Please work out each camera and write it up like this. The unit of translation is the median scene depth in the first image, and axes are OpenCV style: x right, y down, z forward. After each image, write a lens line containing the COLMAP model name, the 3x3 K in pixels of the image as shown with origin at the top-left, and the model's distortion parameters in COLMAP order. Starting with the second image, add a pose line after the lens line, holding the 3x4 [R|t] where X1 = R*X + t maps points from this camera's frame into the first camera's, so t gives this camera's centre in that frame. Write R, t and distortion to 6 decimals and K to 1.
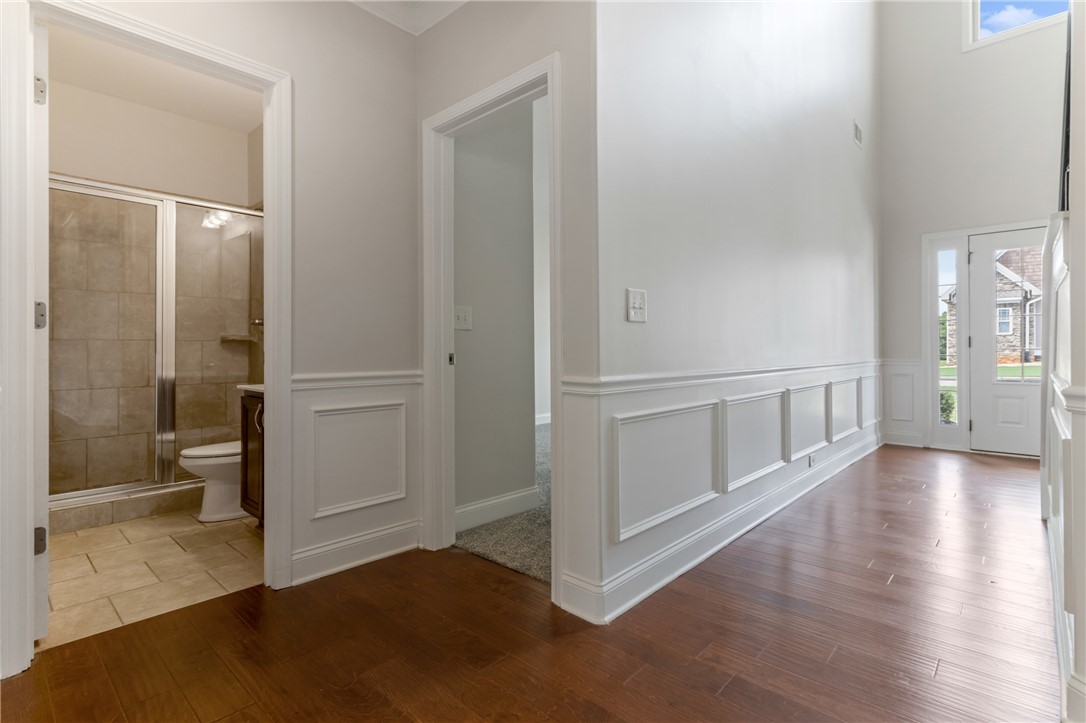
lens RADIAL K [[535.5, 0, 543.2], [0, 535.5, 357.1], [0, 0, 1]] dist [0.005297, 0.001782]
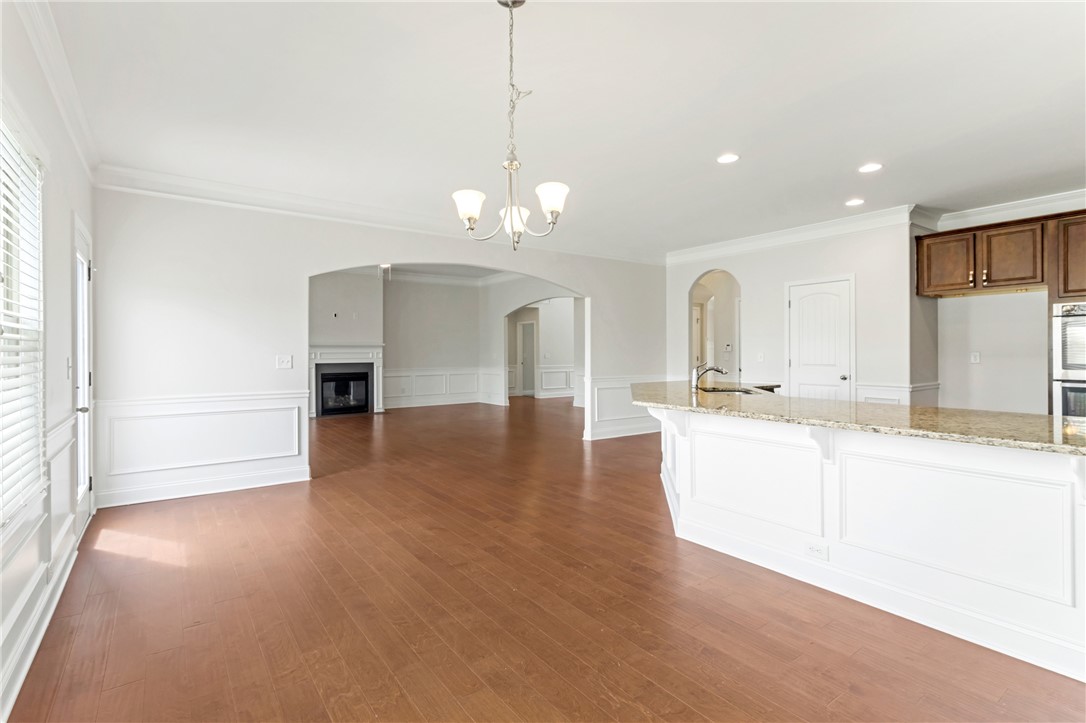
lens RADIAL K [[535.5, 0, 539.7], [0, 535.5, 355.9], [0, 0, 1]] dist [0.005297, 0.001782]
pose [[0.975323, -0.002586, -0.220769, 1.601727], [0.001929, 0.999993, -0.003192, -0.068960], [0.220776, 0.002687, 0.975321, -5.665461]]
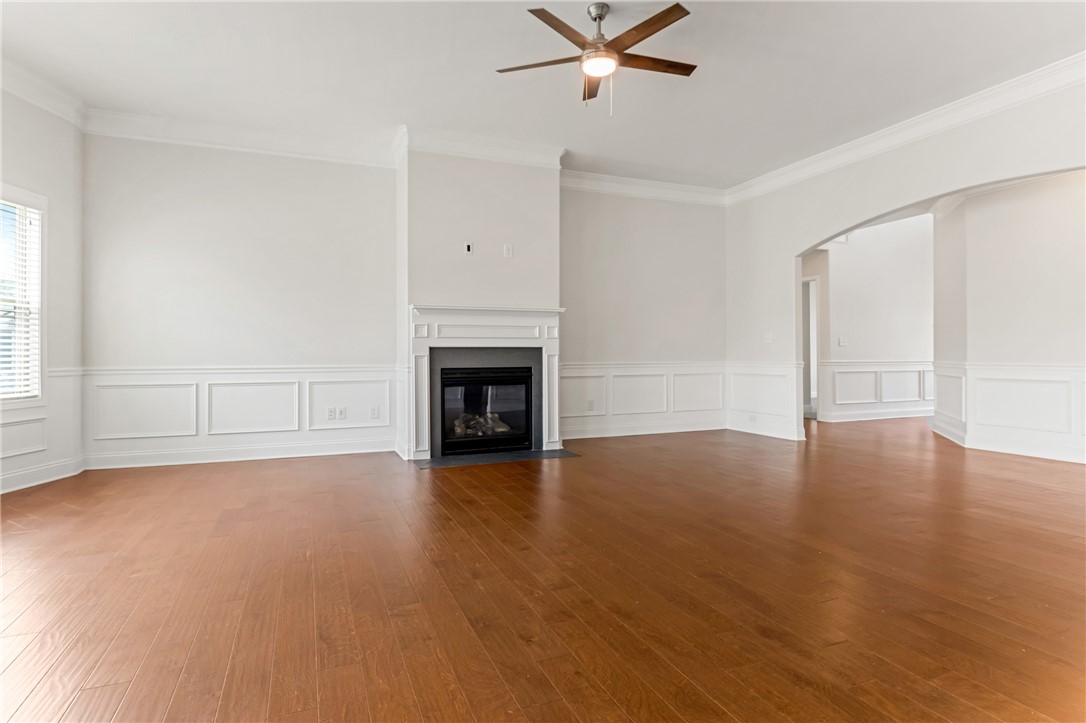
lens RADIAL K [[583.9, 0, 542.8], [0, 583.9, 357.3], [0, 0, 1]] dist [-0.000129, -0.000561]
pose [[0.910676, -0.000572, -0.413120, -0.036608], [-0.002597, 0.999971, -0.007109, 0.046900], [0.413113, 0.007547, 0.910649, -3.369749]]
